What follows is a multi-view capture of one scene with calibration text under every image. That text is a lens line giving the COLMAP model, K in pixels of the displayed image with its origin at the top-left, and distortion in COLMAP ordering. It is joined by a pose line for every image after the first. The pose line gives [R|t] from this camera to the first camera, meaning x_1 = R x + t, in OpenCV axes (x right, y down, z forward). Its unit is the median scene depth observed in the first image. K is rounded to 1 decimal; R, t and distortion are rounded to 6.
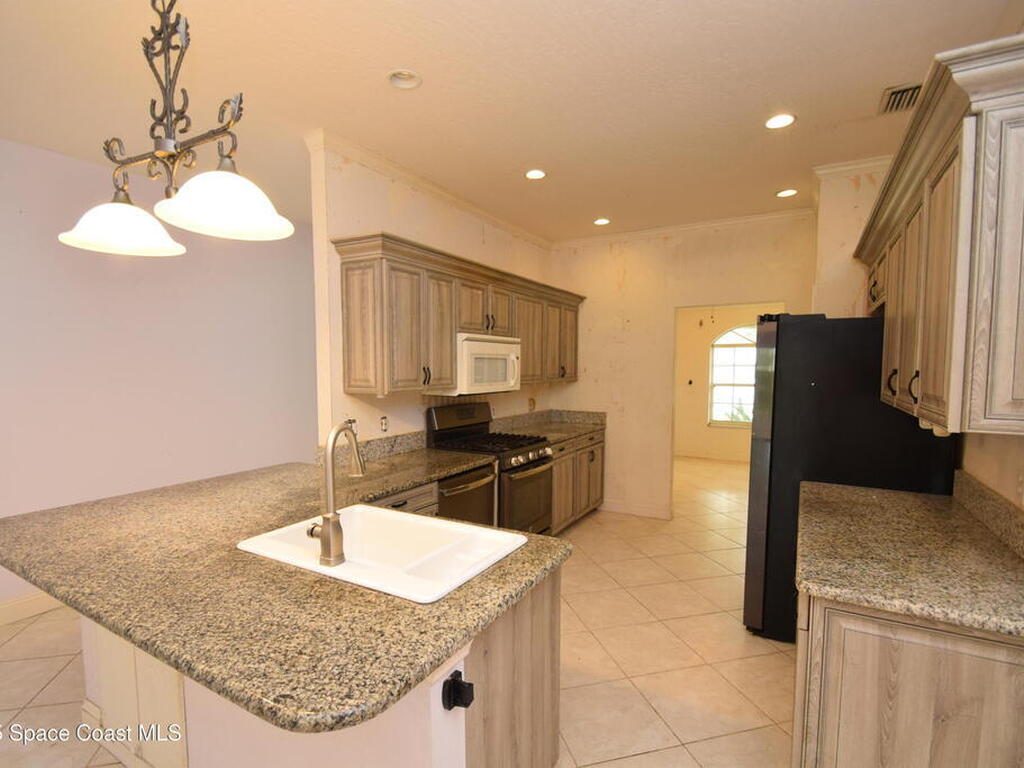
lens RADIAL K [[503.6, 0, 504.2], [0, 503.6, 400.9], [0, 0, 1]] dist [0.016925, -0.018909]
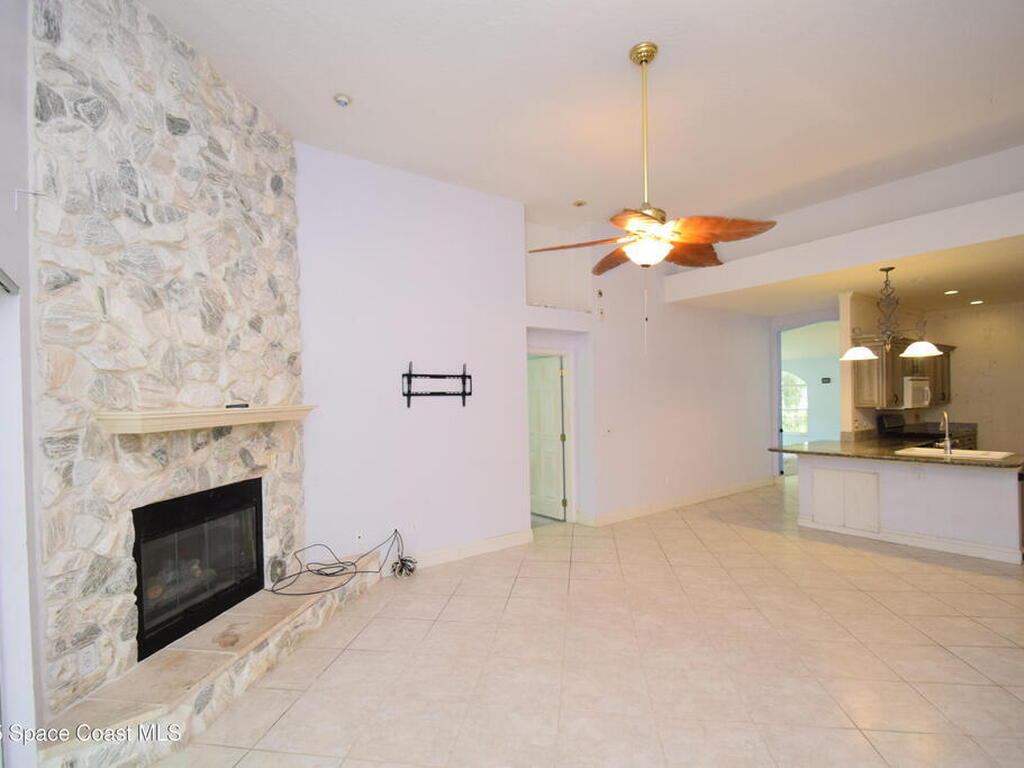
lens RADIAL K [[503.6, 0, 504.2], [0, 503.6, 399.2], [0, 0, 1]] dist [0.016925, -0.018909]
pose [[0.918017, -0.016010, -0.396218, -0.976689], [-0.009498, 0.998010, -0.062334, 0.115173], [0.396427, 0.060987, 0.916038, -1.826175]]
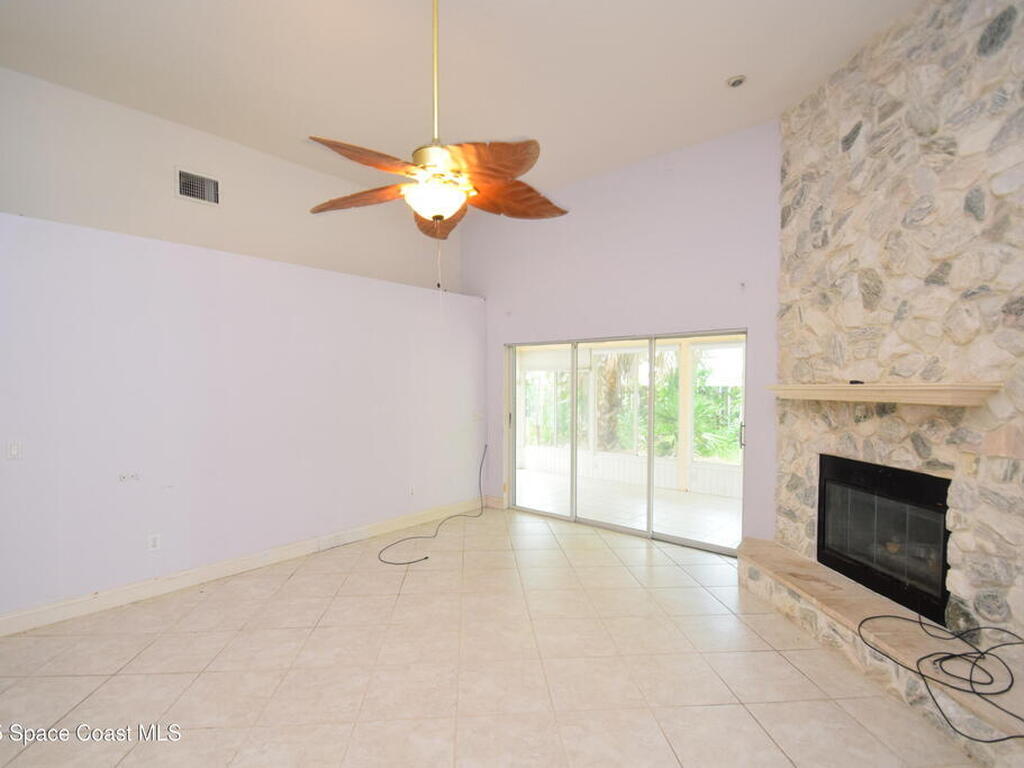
lens RADIAL K [[503.6, 0, 504.0], [0, 503.6, 401.6], [0, 0, 1]] dist [0.016925, -0.018909]
pose [[-0.982810, -0.003543, 0.184588, -1.431165], [0.016000, 0.994420, 0.104271, -0.027383], [-0.183928, 0.105432, -0.977269, 0.301156]]
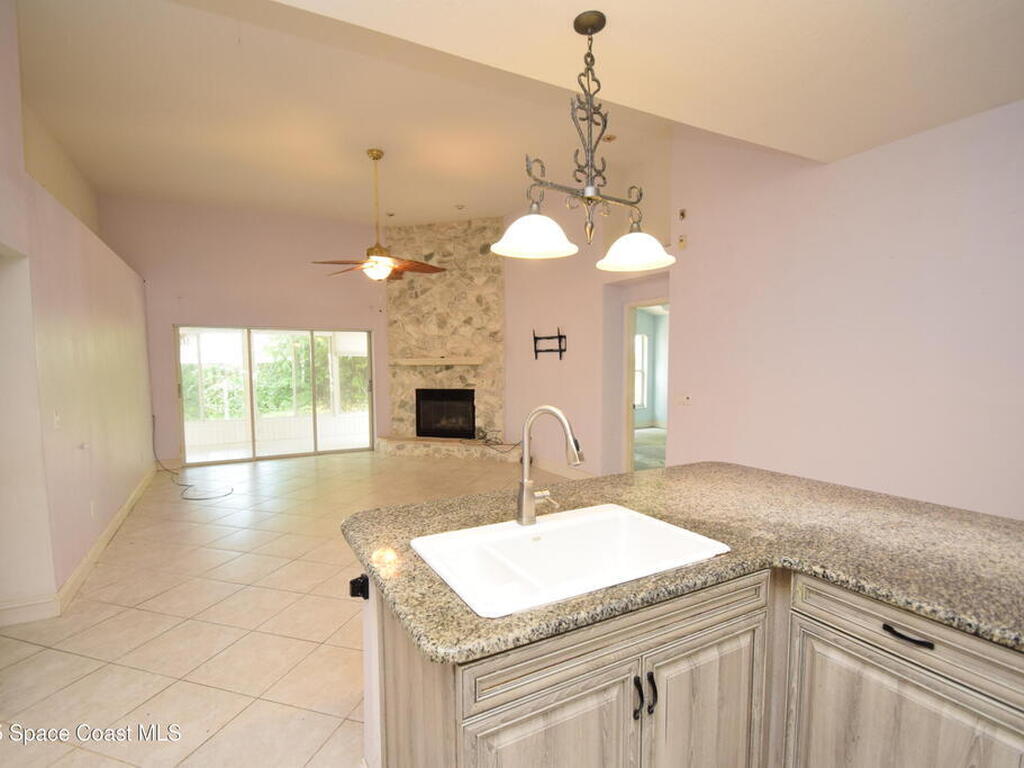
lens RADIAL K [[503.6, 0, 505.2], [0, 503.6, 399.8], [0, 0, 1]] dist [0.016925, -0.018909]
pose [[-0.516675, 0.071930, -0.853154, 0.378312], [-0.052307, 0.991951, 0.115310, -0.051655], [0.854582, 0.104204, -0.508754, 0.887505]]
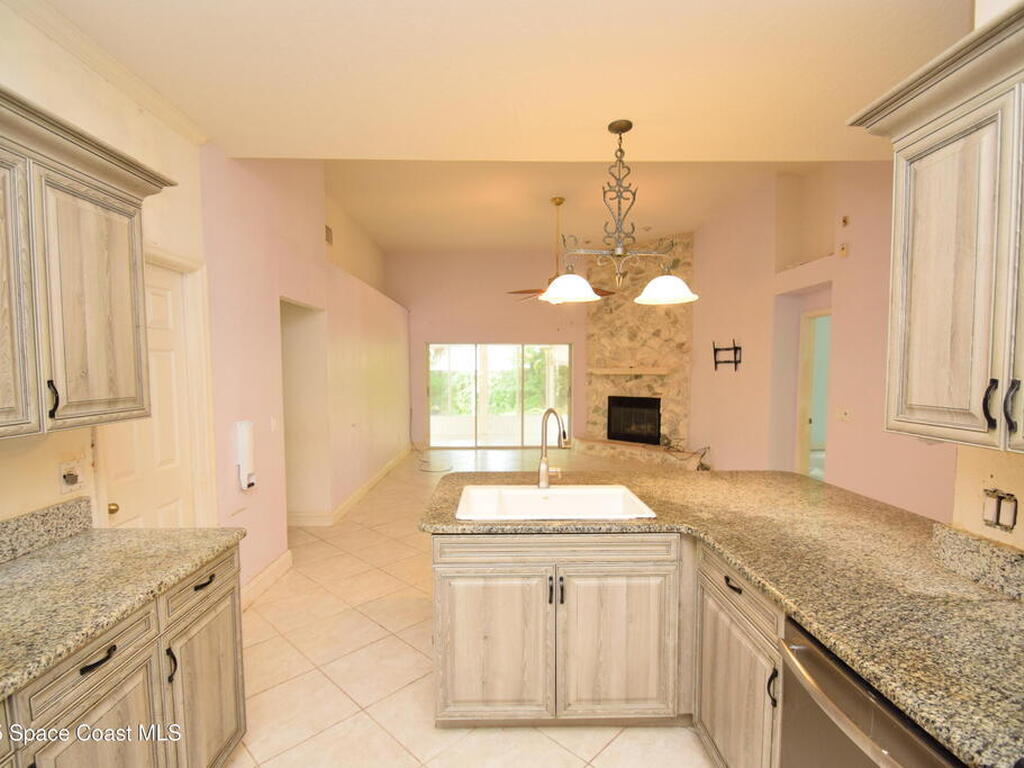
lens RADIAL K [[503.6, 0, 505.7], [0, 503.6, 399.1], [0, 0, 1]] dist [0.016925, -0.018909]
pose [[-0.853590, 0.034435, -0.519806, 0.372992], [-0.034026, 0.991997, 0.121591, -0.102124], [0.519833, 0.121476, -0.845587, 1.363092]]
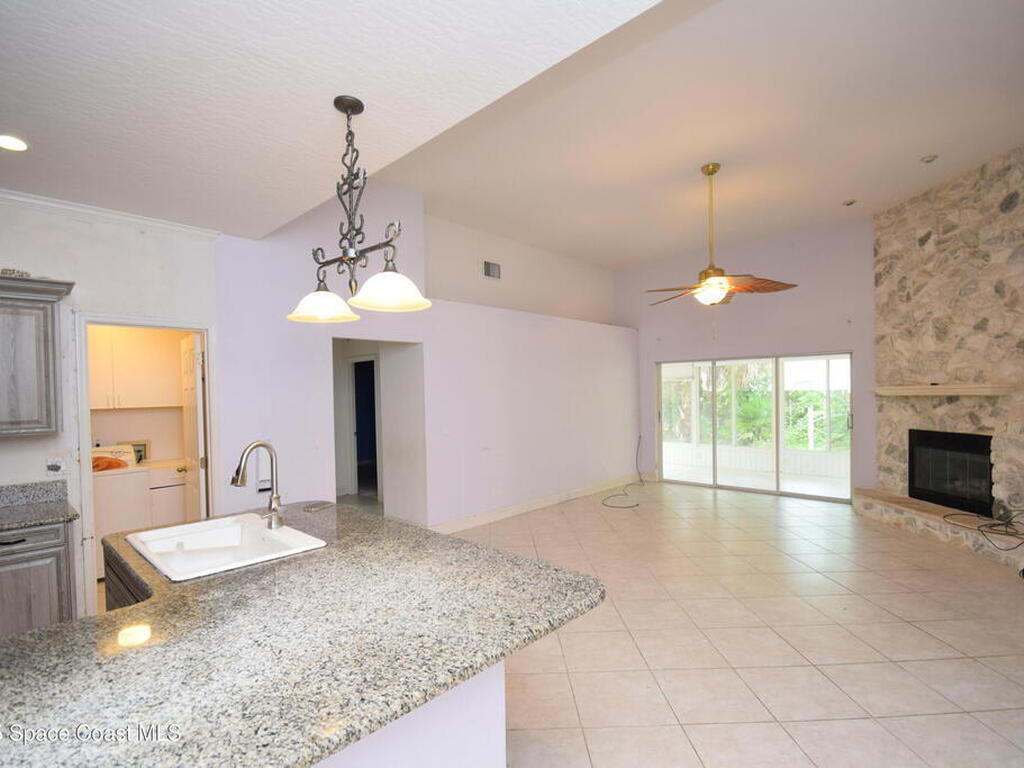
lens RADIAL K [[503.6, 0, 504.7], [0, 503.6, 400.3], [0, 0, 1]] dist [0.016925, -0.018909]
pose [[-0.972411, 0.017671, 0.232602, -0.817808], [0.037369, 0.996050, 0.080549, -0.098742], [-0.230260, 0.087019, -0.969231, 1.353895]]
